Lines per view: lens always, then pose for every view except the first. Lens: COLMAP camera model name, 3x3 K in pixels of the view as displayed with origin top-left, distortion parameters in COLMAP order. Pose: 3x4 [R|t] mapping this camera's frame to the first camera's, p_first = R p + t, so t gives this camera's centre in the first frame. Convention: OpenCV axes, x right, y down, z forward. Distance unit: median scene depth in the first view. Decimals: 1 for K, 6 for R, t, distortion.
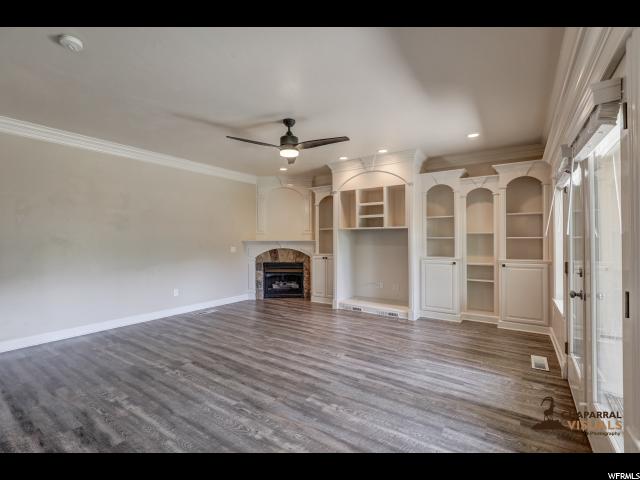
lens RADIAL K [[292.6, 0, 321.3], [0, 292.6, 238.7], [0, 0, 1]] dist [-0.016538, 0.000651]
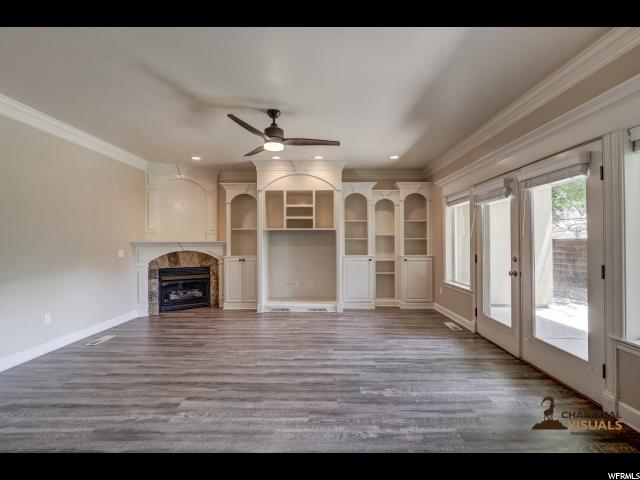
lens RADIAL K [[292.6, 0, 321.3], [0, 292.6, 238.7], [0, 0, 1]] dist [-0.016538, 0.000651]
pose [[0.831190, 0.004898, 0.555966, -0.364968], [-0.000496, 0.999967, -0.008068, 0.006240], [-0.555988, 0.006430, 0.831166, 0.105548]]
